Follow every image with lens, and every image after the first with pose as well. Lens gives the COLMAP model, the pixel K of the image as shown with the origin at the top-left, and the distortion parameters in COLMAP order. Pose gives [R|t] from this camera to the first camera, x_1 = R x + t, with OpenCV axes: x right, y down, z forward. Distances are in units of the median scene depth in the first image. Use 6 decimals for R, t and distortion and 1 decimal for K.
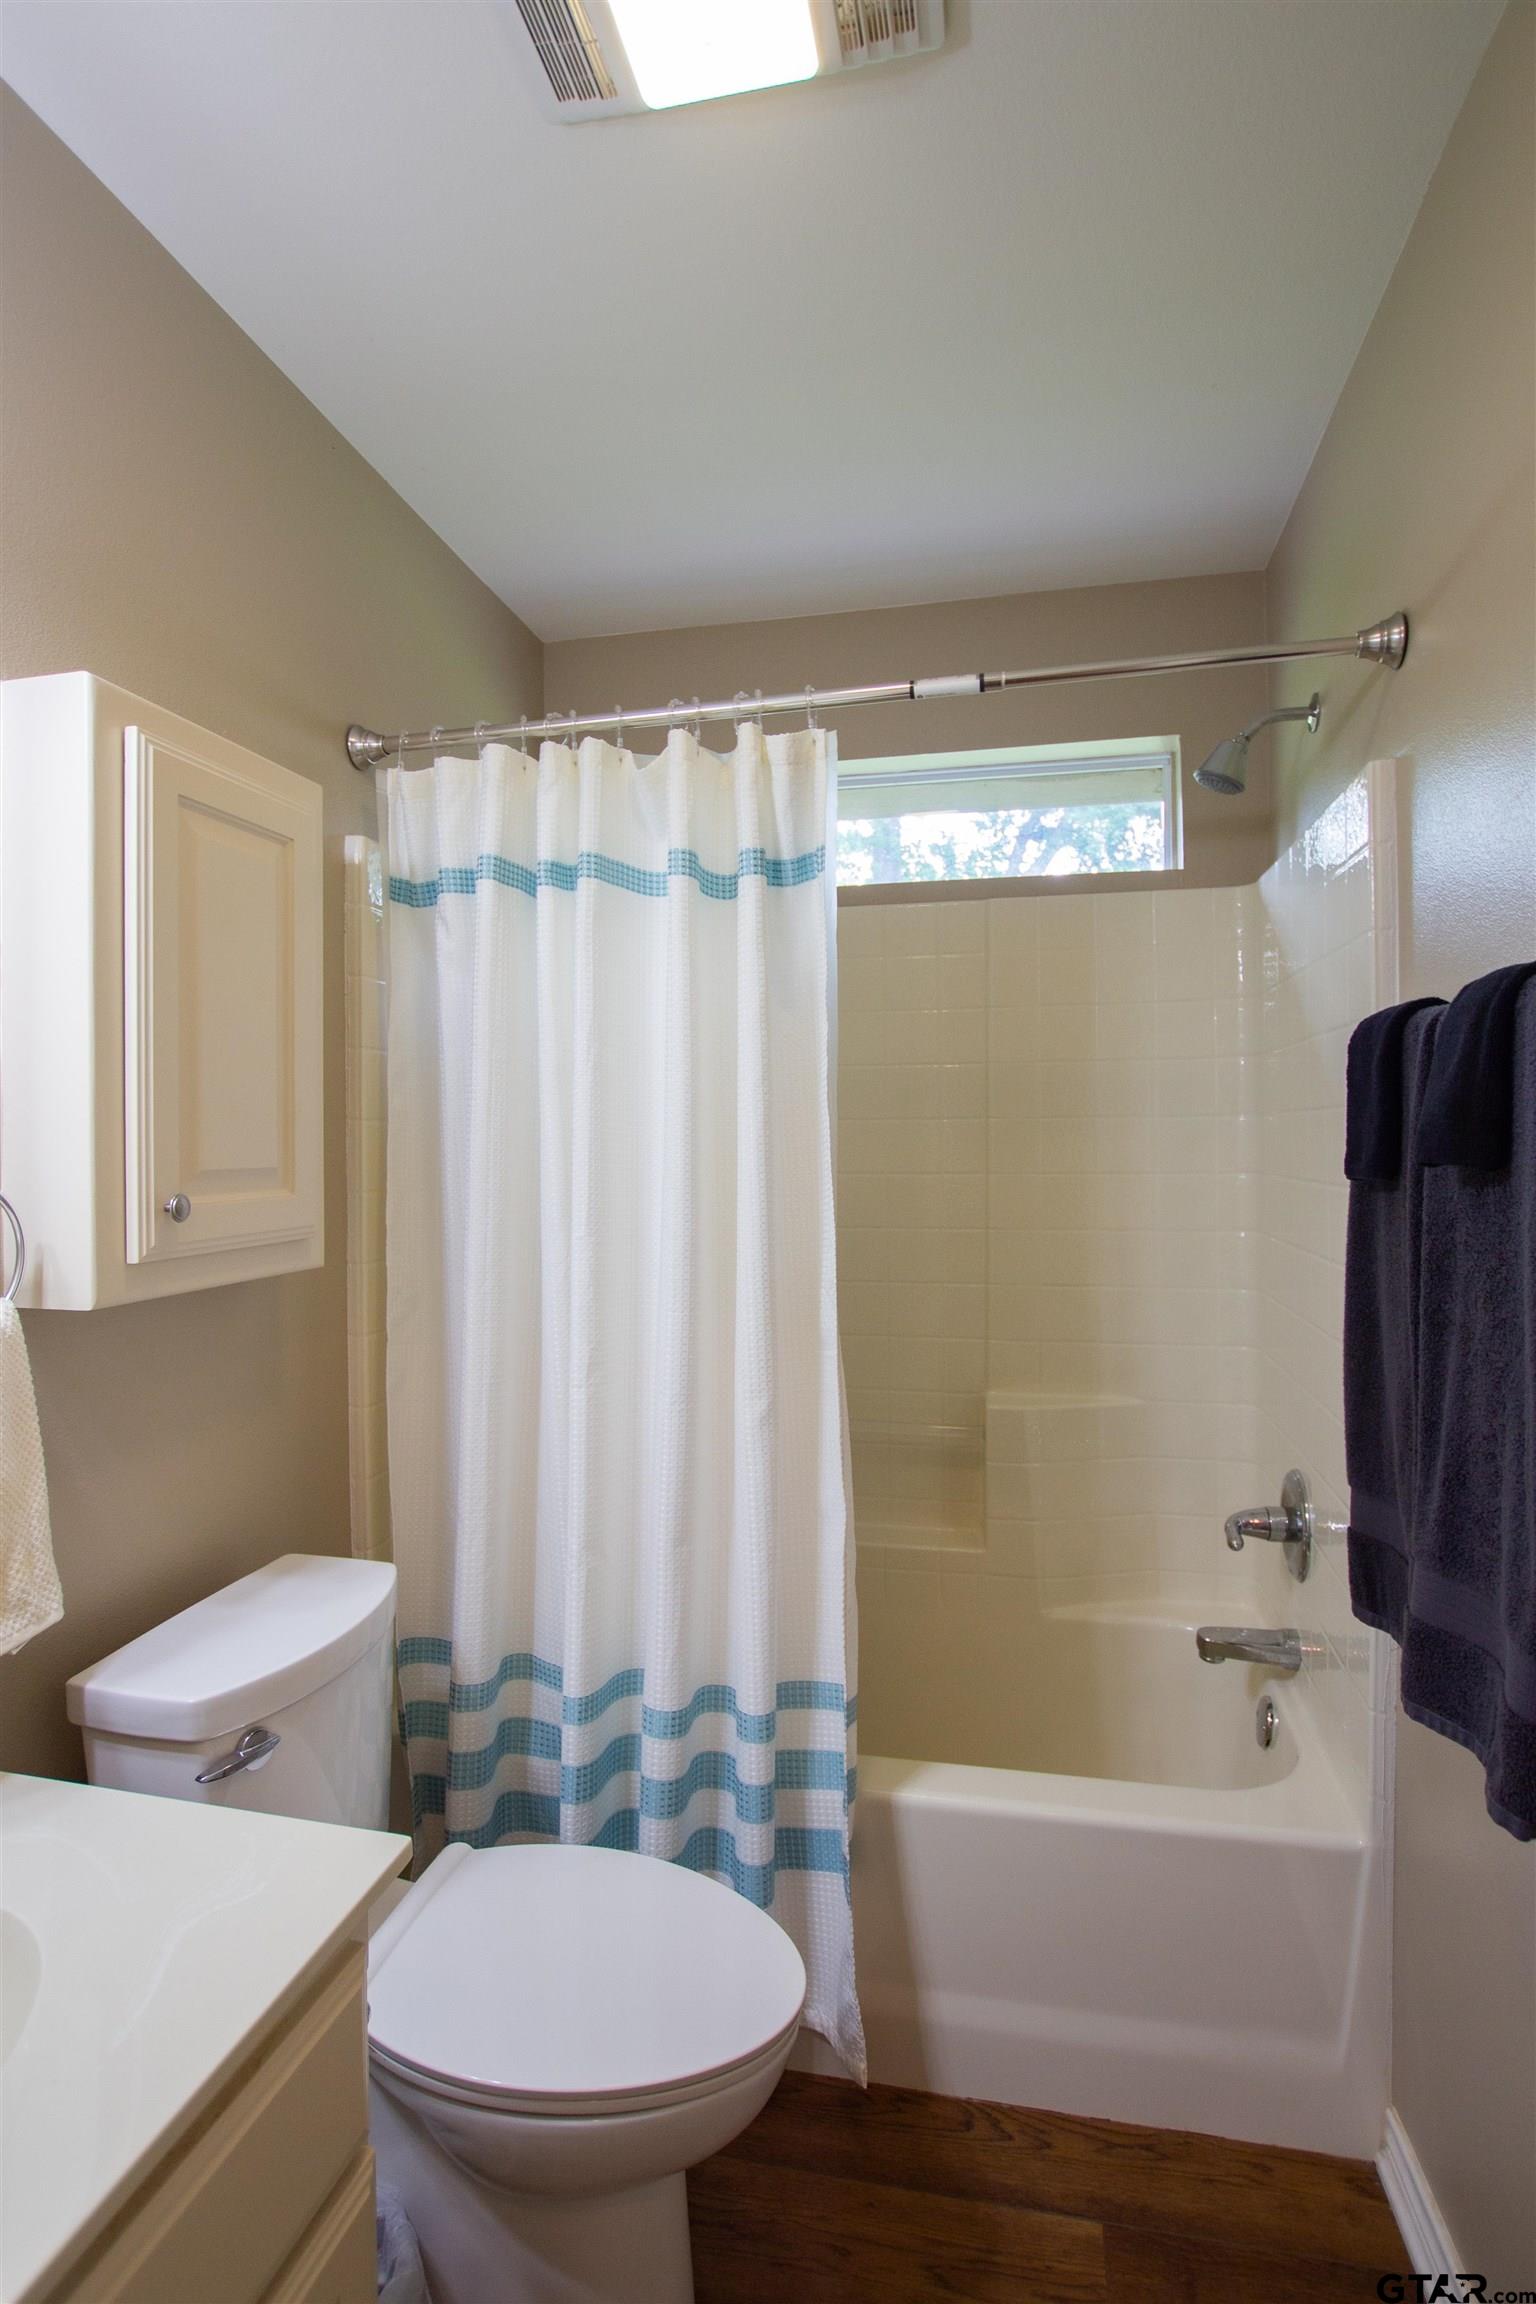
lens RADIAL K [[1151.6, 0, 767.7], [0, 1151.6, 1154.3], [0, 0, 1]] dist [-0.035574, 0.003209]
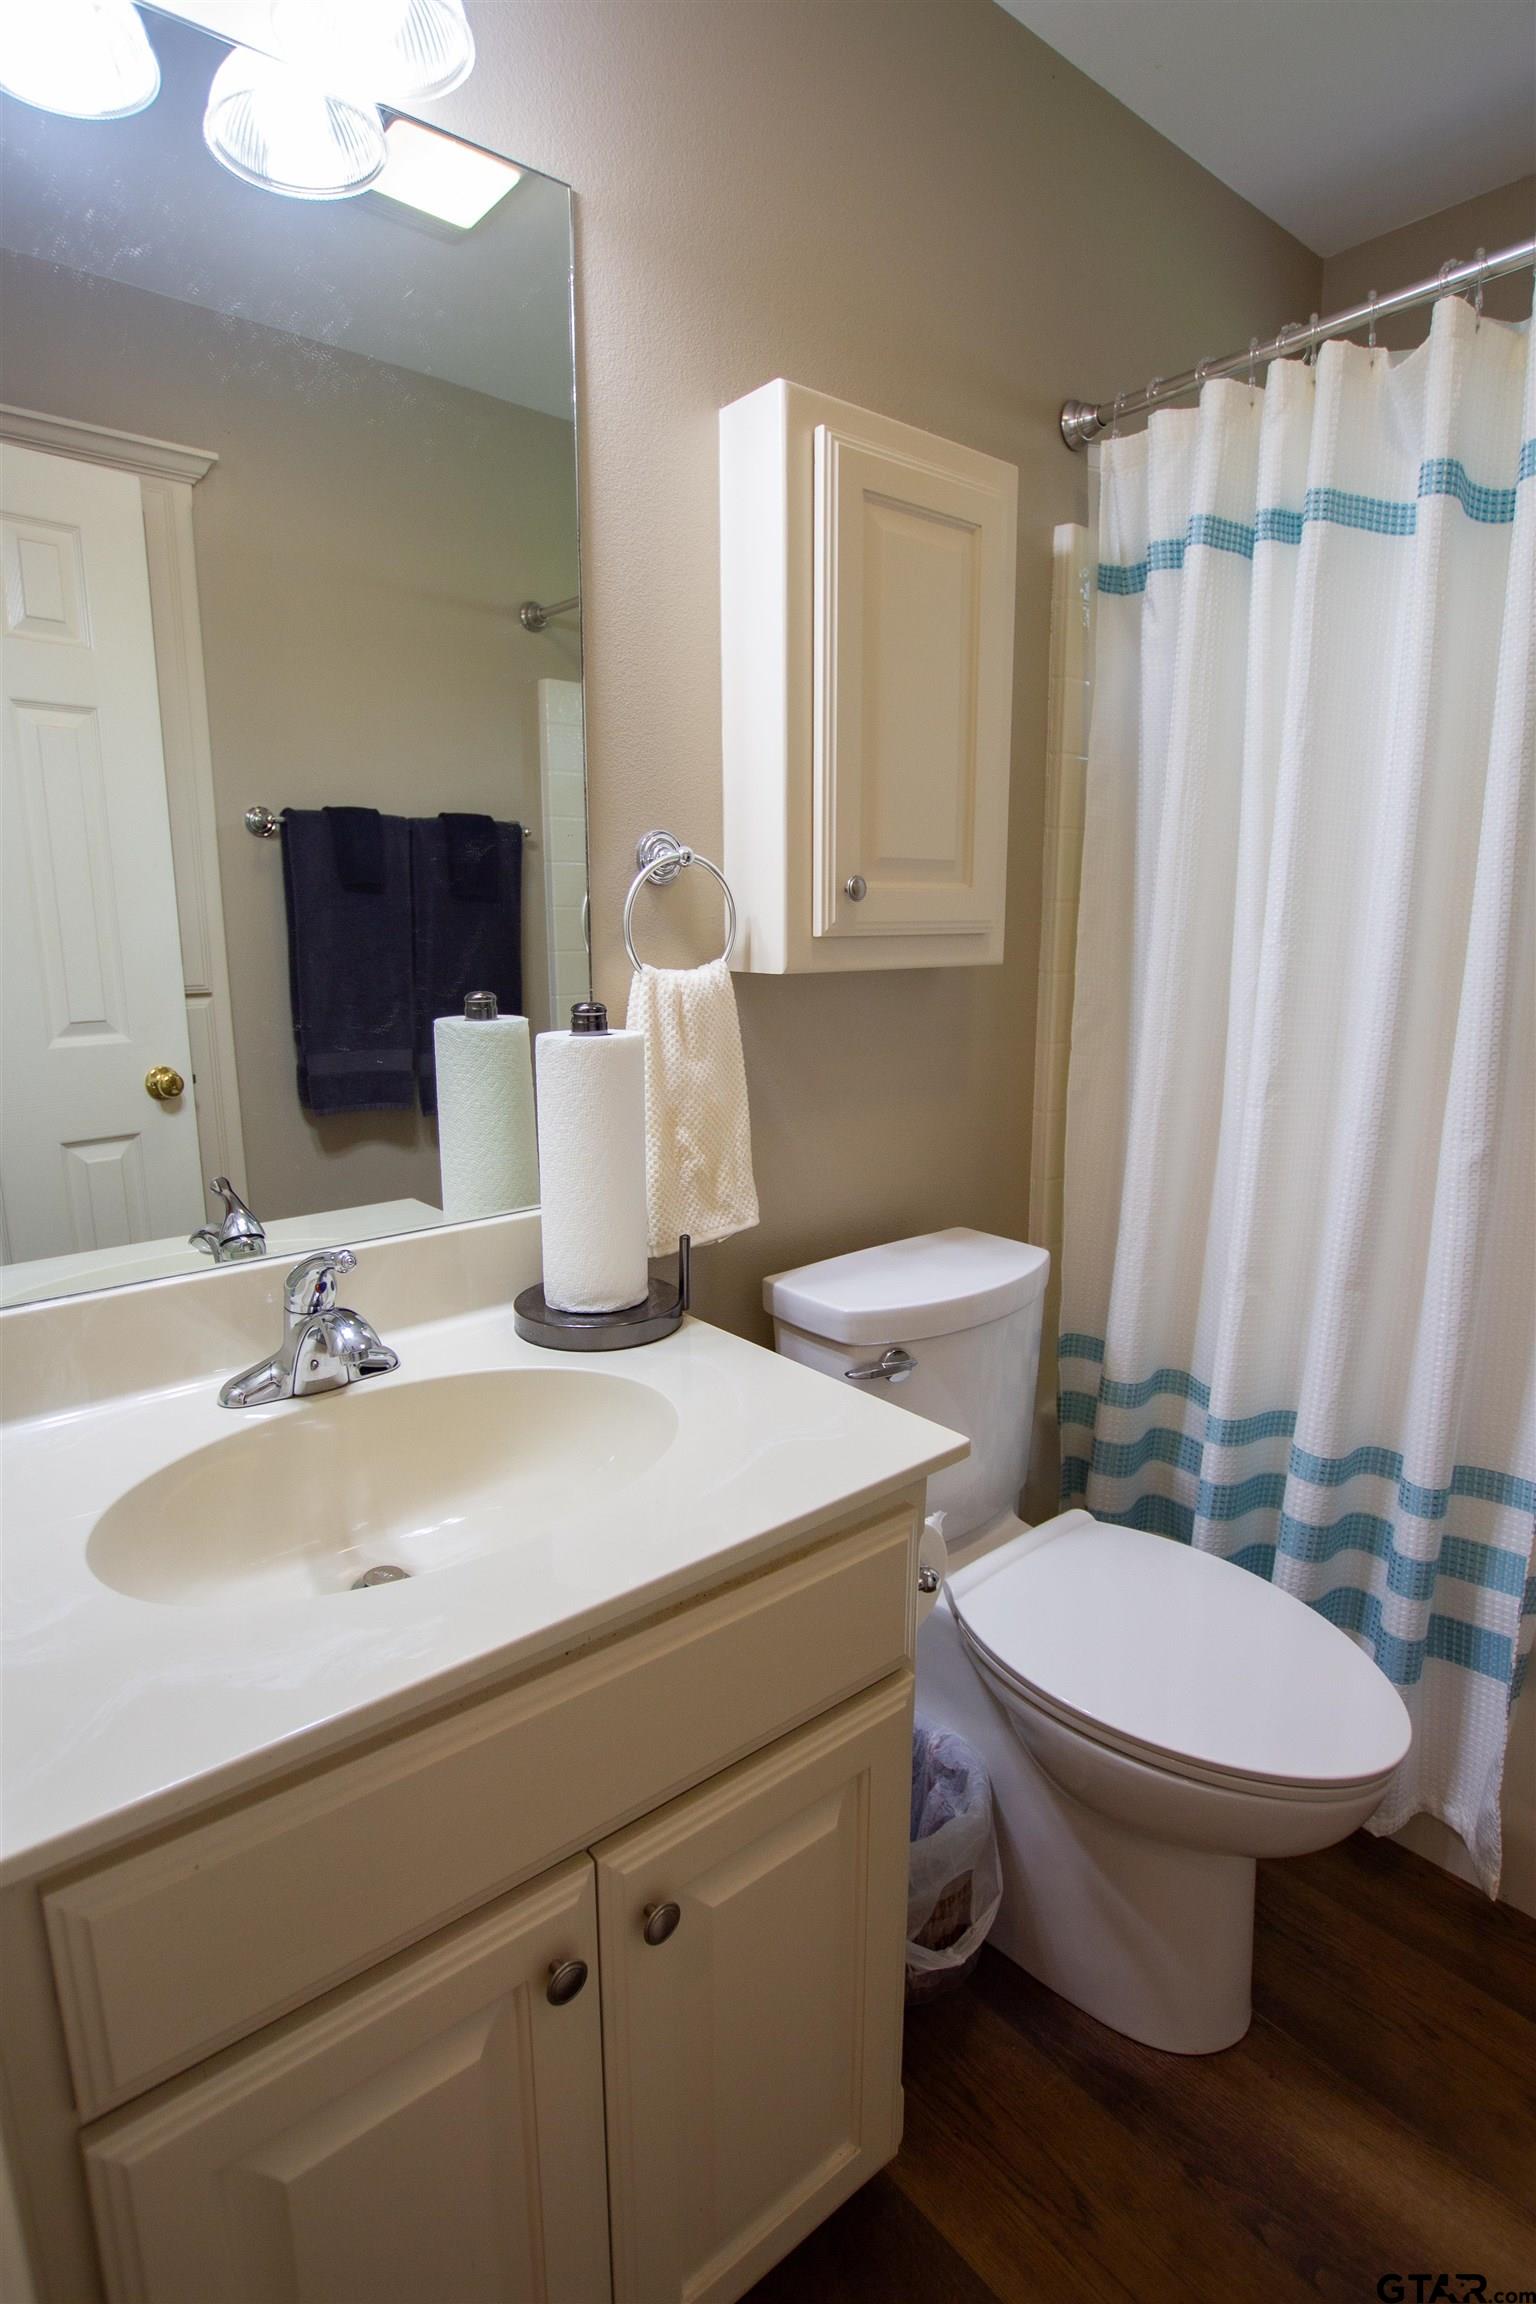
lens RADIAL K [[1151.6, 0, 769.5], [0, 1151.6, 1151.9], [0, 0, 1]] dist [-0.035574, 0.003209]
pose [[0.791078, 0.120019, -0.599825, 0.086579], [-0.003099, 0.981337, 0.192268, 0.061140], [0.611707, -0.150241, 0.776687, 0.030475]]
